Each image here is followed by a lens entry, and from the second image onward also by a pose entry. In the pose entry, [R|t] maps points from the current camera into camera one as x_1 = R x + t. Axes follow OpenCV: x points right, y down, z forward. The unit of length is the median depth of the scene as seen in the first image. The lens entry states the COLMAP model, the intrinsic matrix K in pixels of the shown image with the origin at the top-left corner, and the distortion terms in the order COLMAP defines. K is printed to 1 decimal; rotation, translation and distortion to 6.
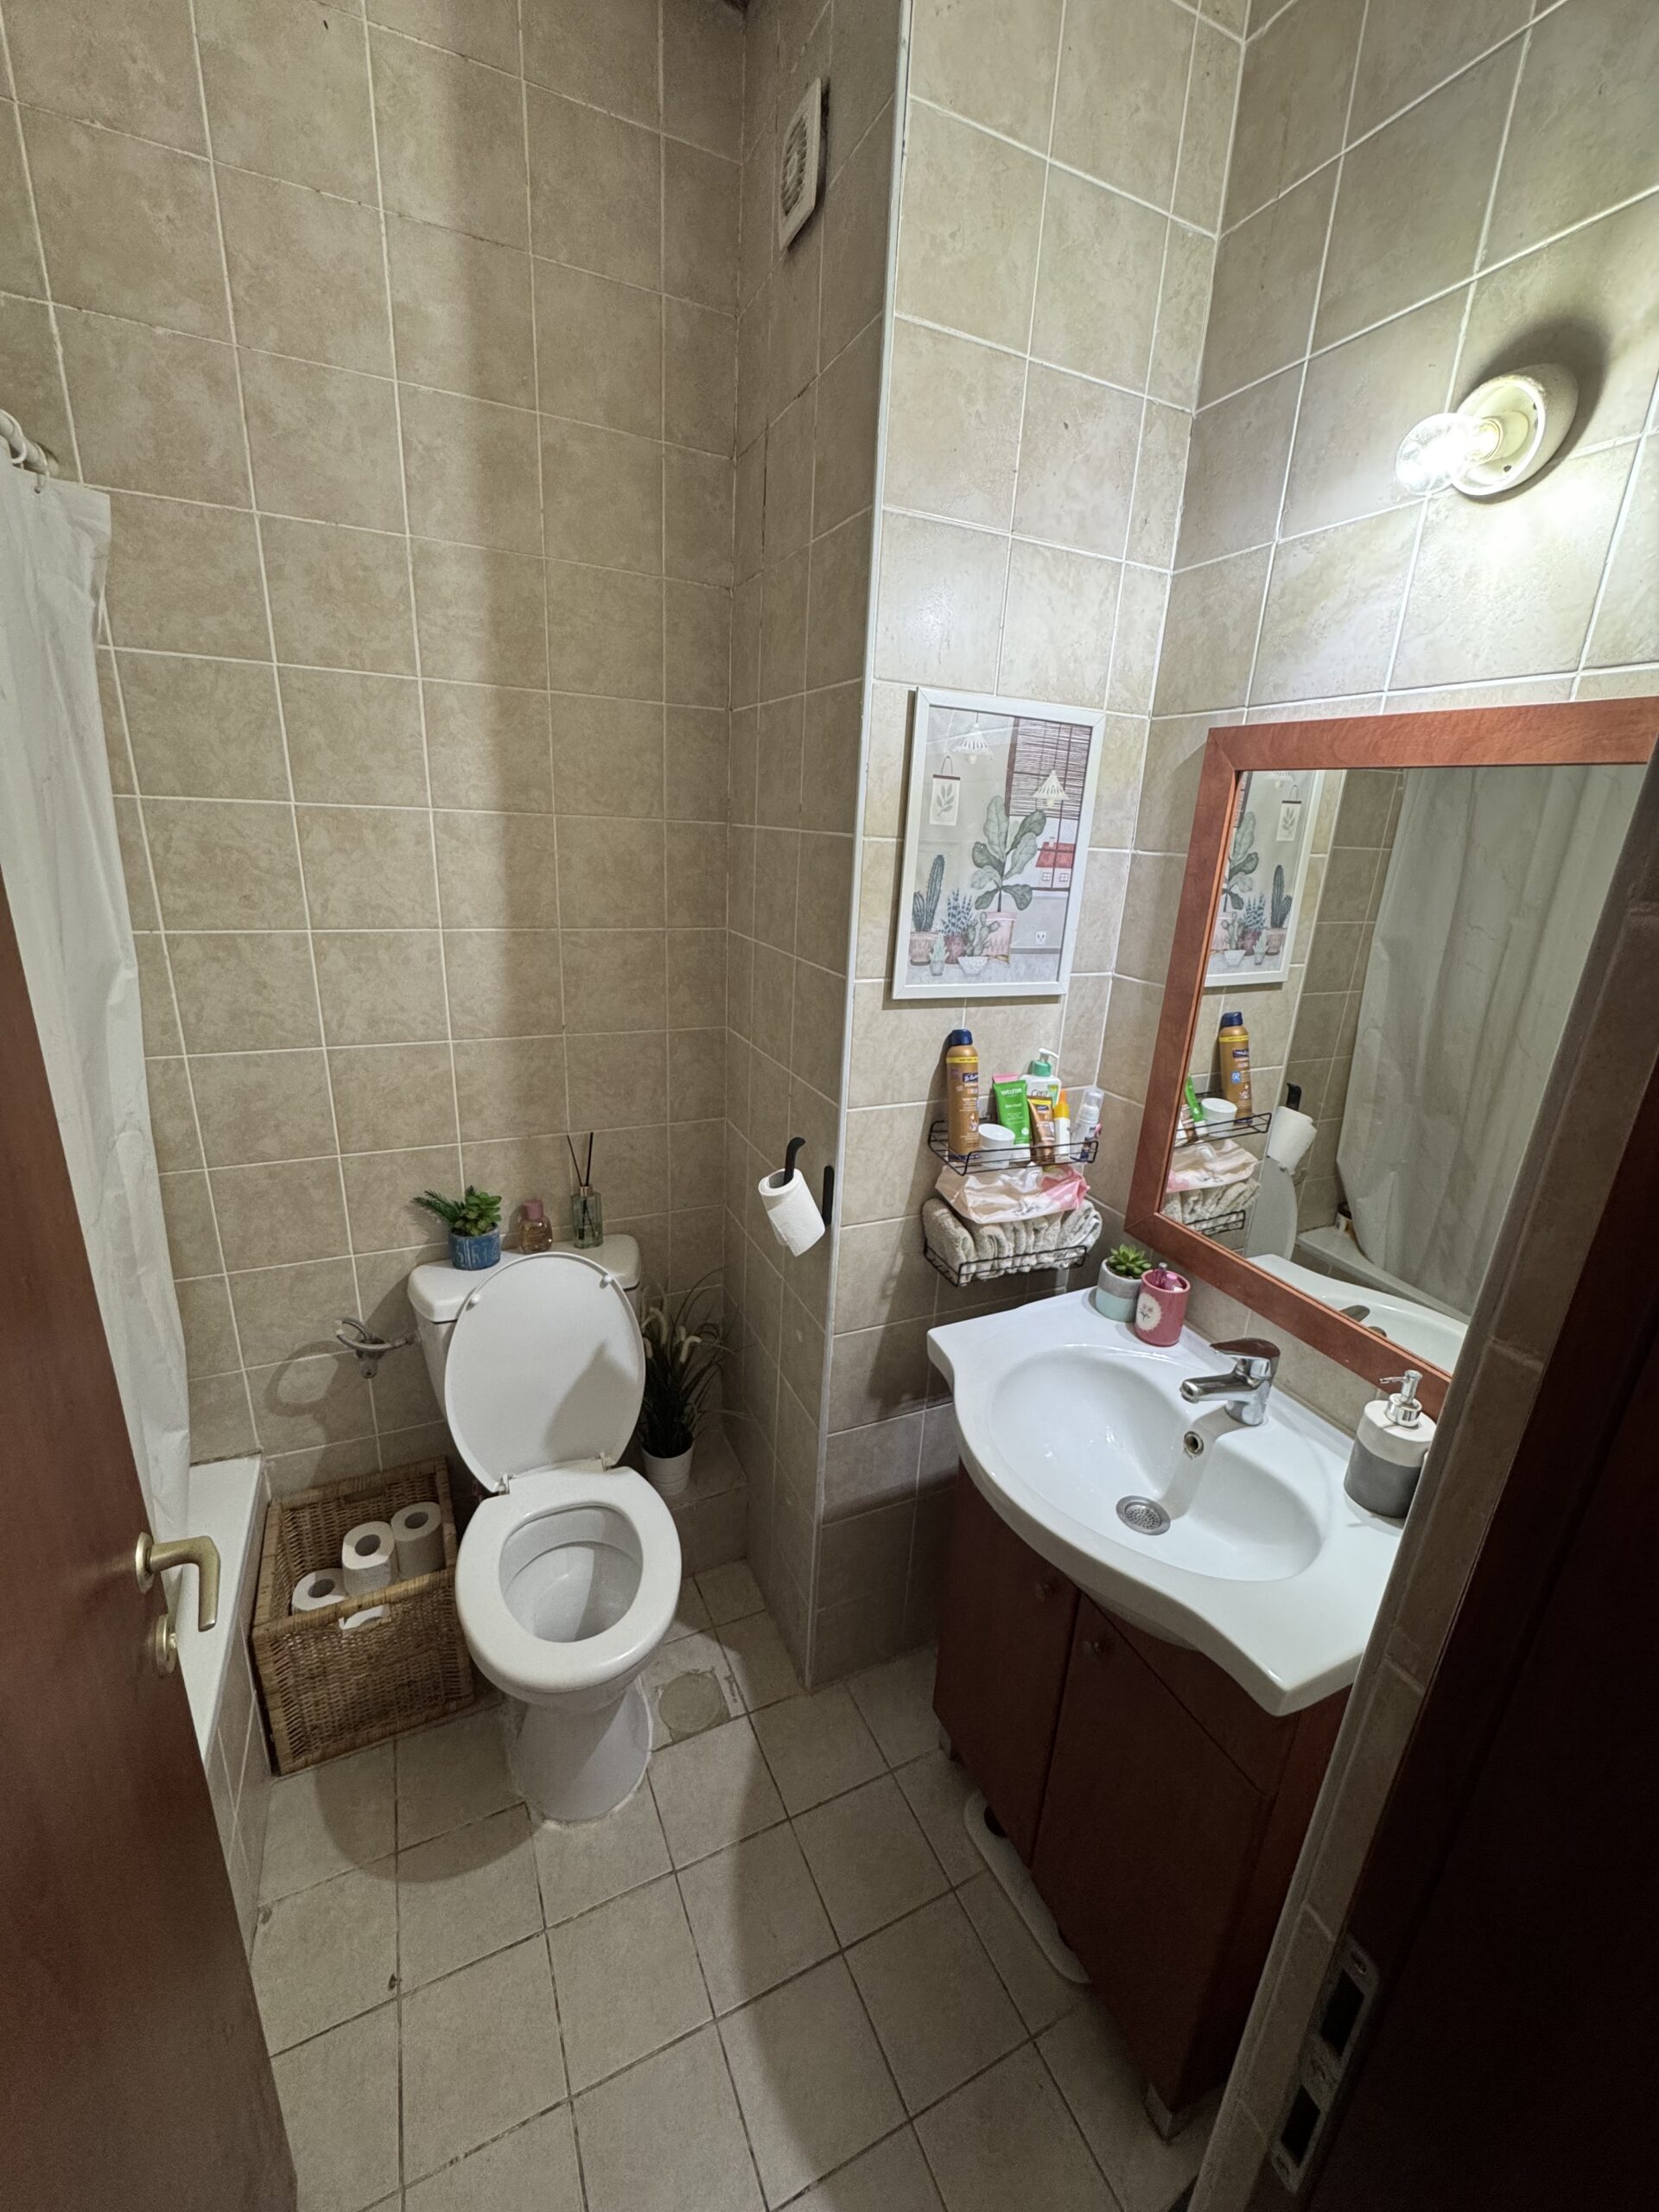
lens RADIAL K [[882.7, 0, 829.5], [0, 882.7, 1106.0], [0, 0, 1]] dist [-0.002715, -0.000158]
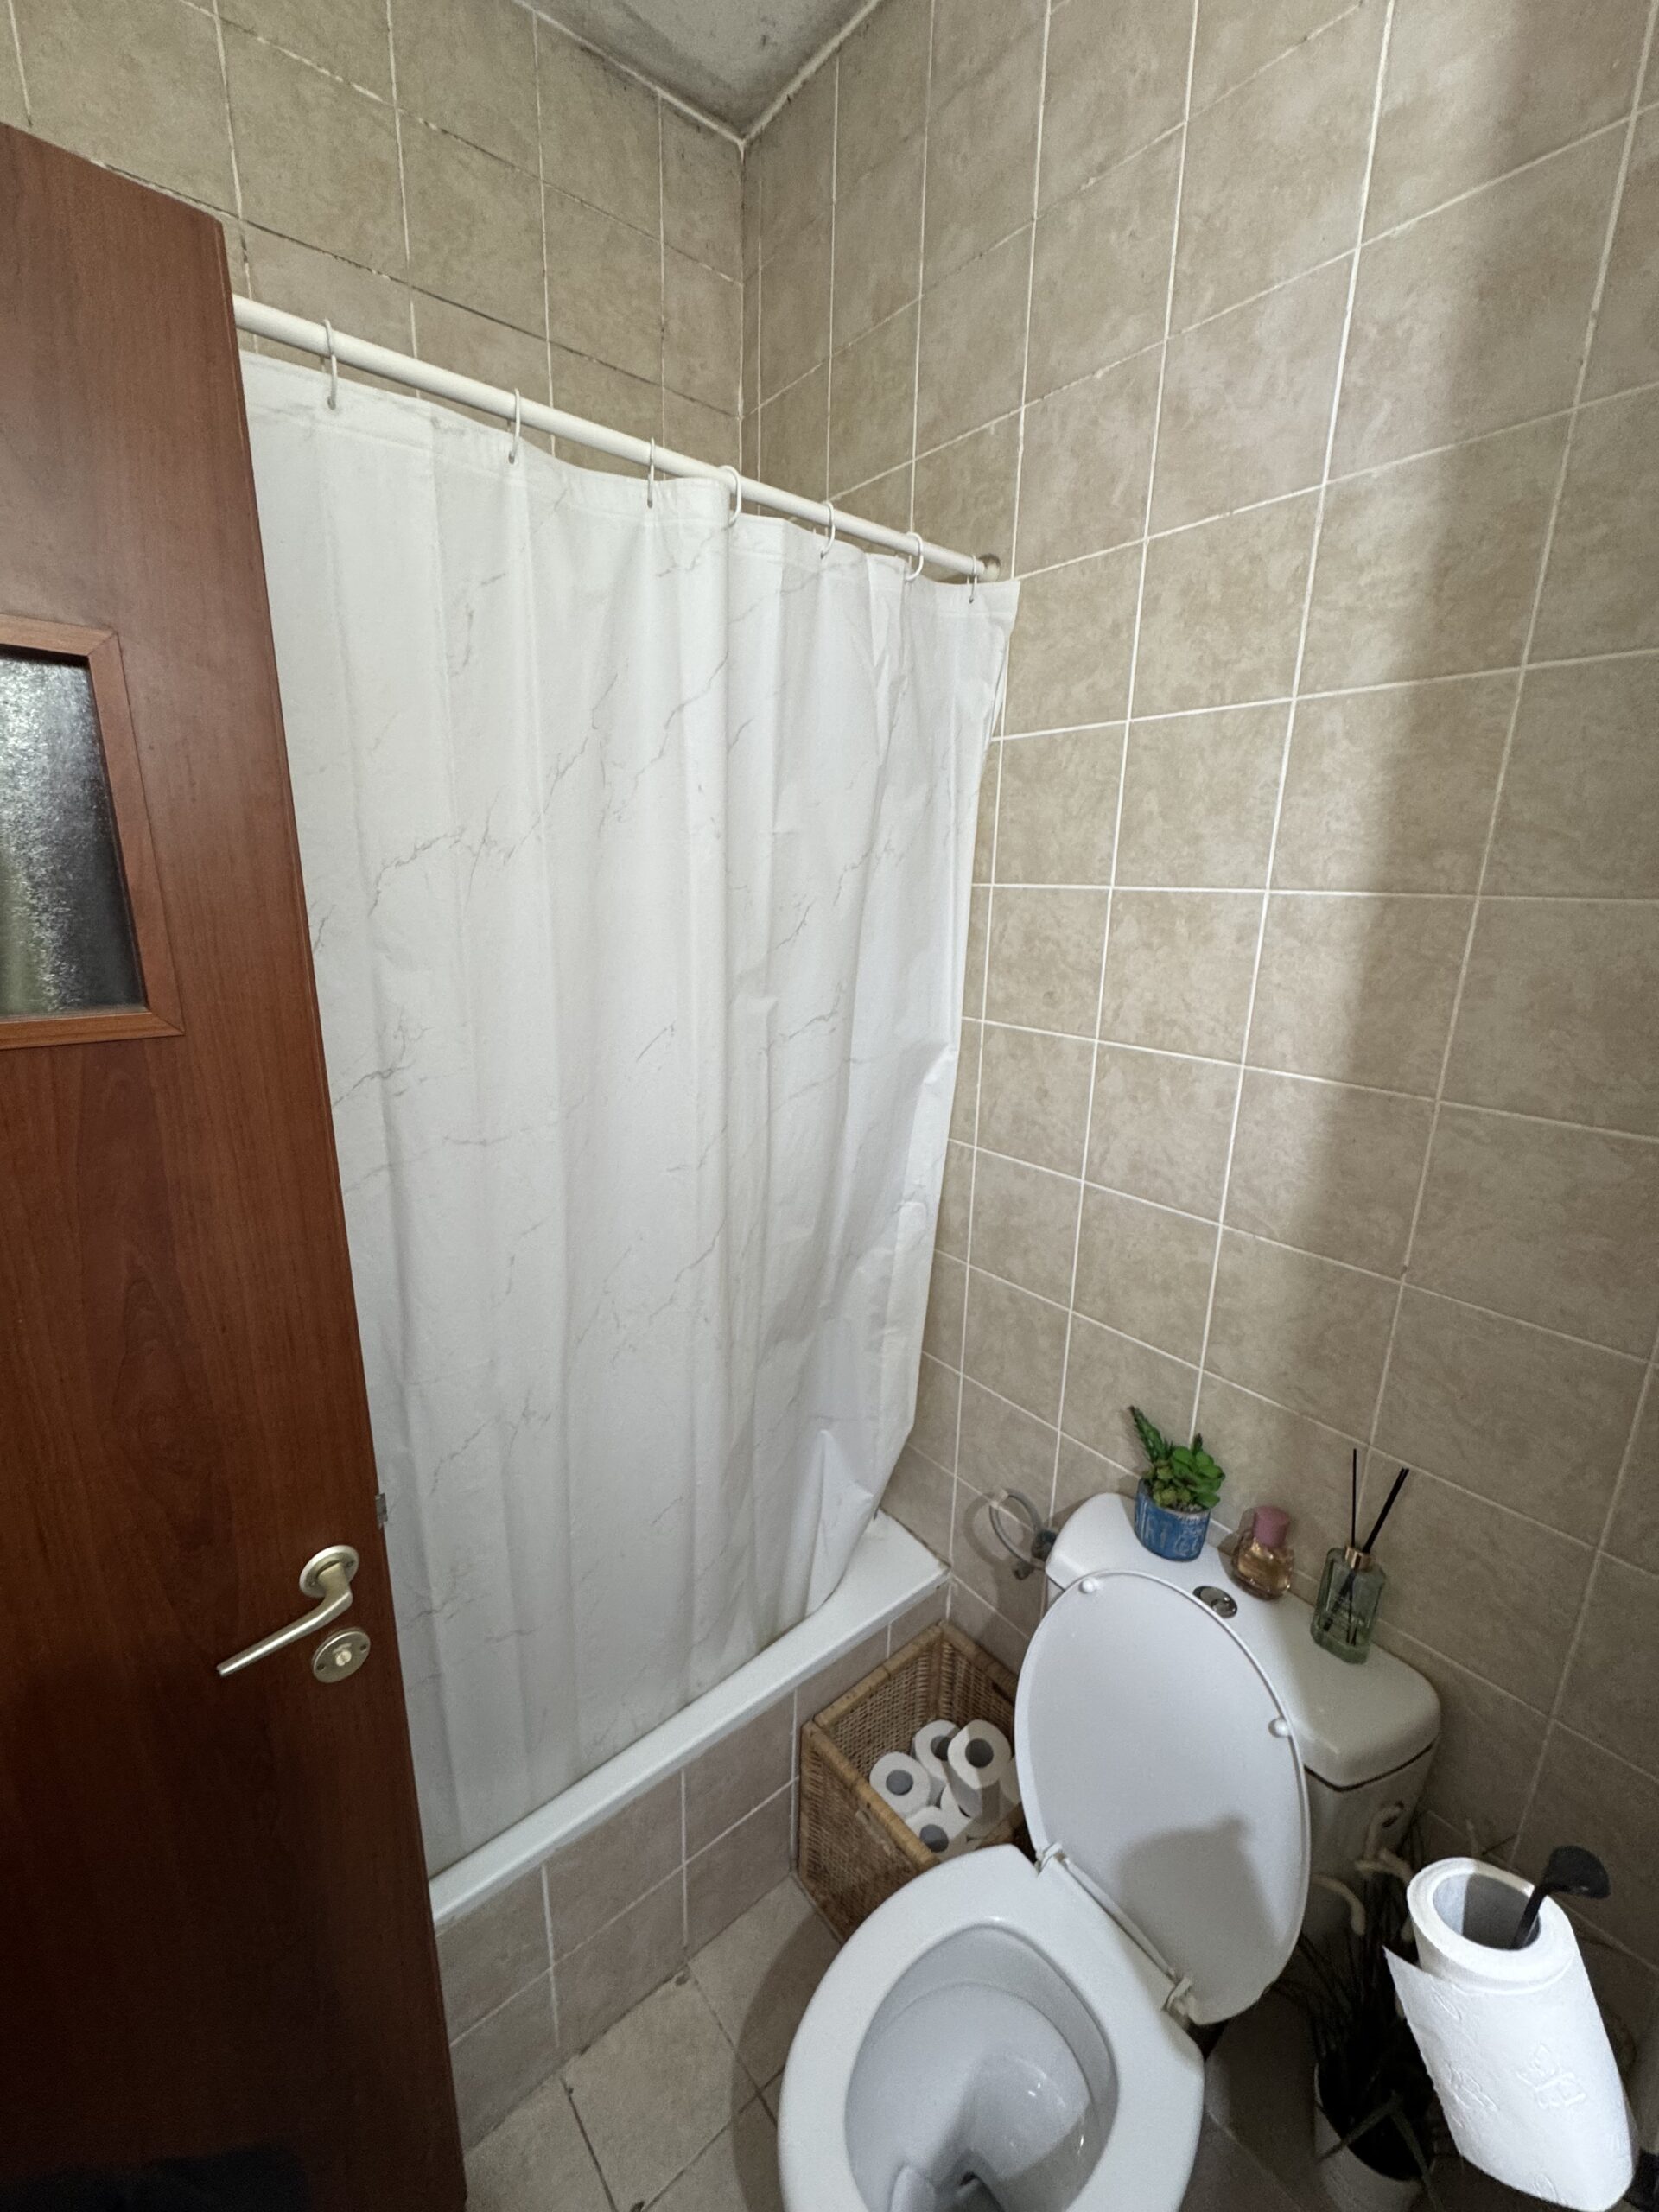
lens RADIAL K [[882.7, 0, 829.5], [0, 882.7, 1106.0], [0, 0, 1]] dist [-0.002715, -0.000158]
pose [[0.245574, 0.198209, -0.948898, 0.134901], [-0.311199, 0.943180, 0.116476, -0.160188], [0.918068, 0.266693, 0.293303, 0.551521]]
